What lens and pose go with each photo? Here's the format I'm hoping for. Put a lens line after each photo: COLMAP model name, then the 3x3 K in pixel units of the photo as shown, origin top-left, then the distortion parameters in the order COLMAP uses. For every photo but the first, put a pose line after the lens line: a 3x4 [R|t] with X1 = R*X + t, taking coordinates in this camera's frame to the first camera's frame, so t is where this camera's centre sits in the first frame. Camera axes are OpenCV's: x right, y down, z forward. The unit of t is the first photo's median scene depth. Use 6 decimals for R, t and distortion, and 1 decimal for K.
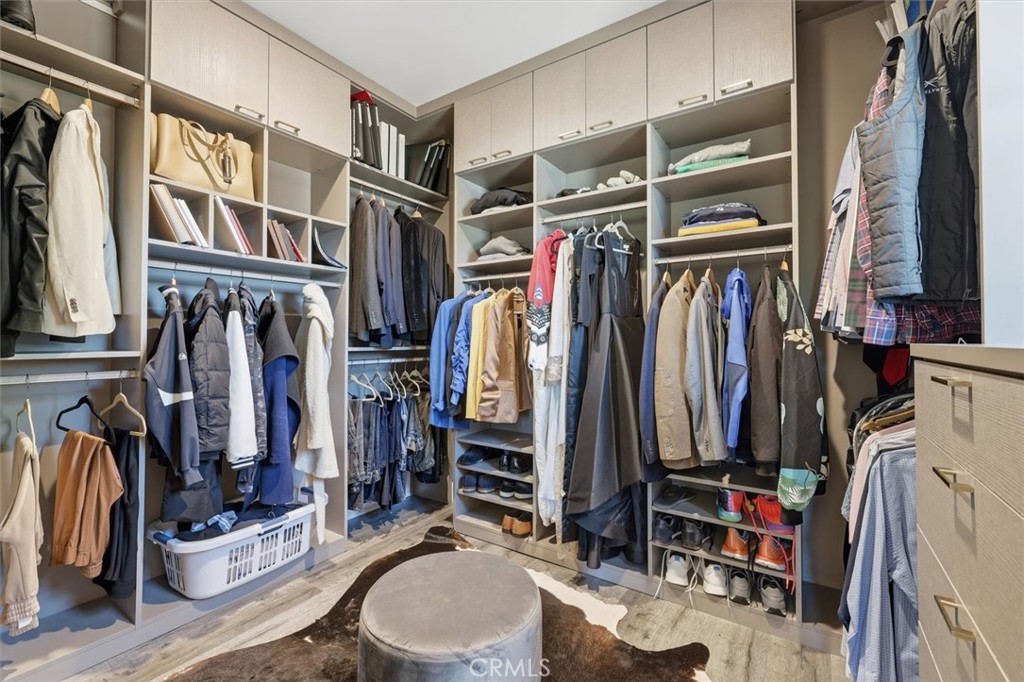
lens RADIAL K [[443.7, 0, 510.2], [0, 443.7, 336.1], [0, 0, 1]] dist [0.001367, -0.000293]
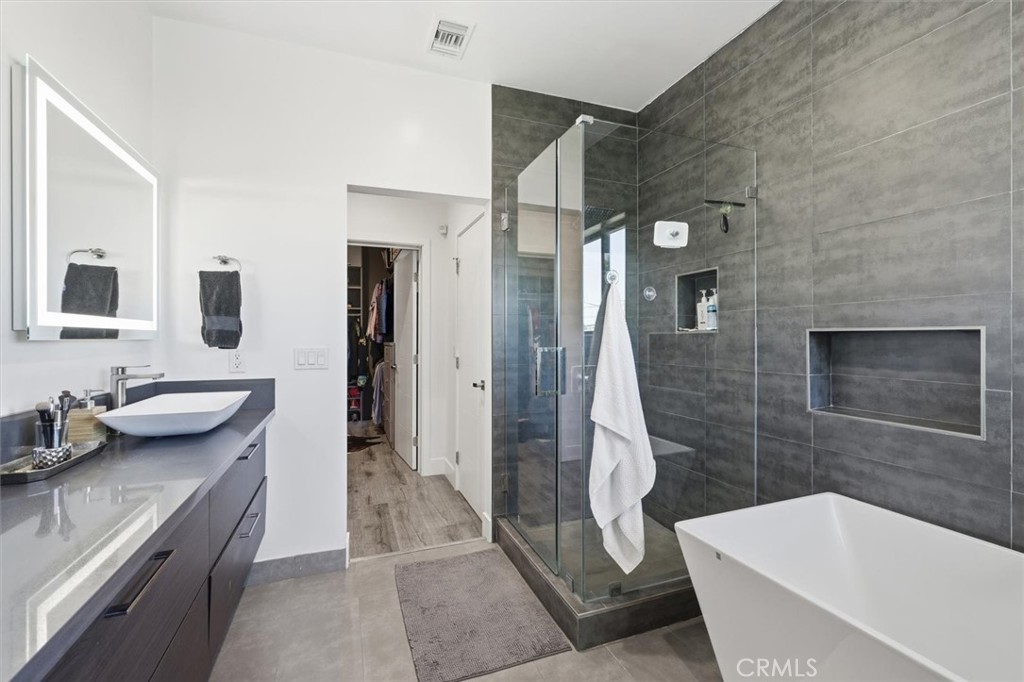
lens RADIAL K [[443.7, 0, 513.8], [0, 443.7, 337.0], [0, 0, 1]] dist [0.001367, -0.000293]
pose [[0.578437, 0.004367, 0.815715, -1.642512], [-0.013069, 0.999907, 0.003914, -0.062054], [-0.815622, -0.012924, 0.578440, -2.173126]]
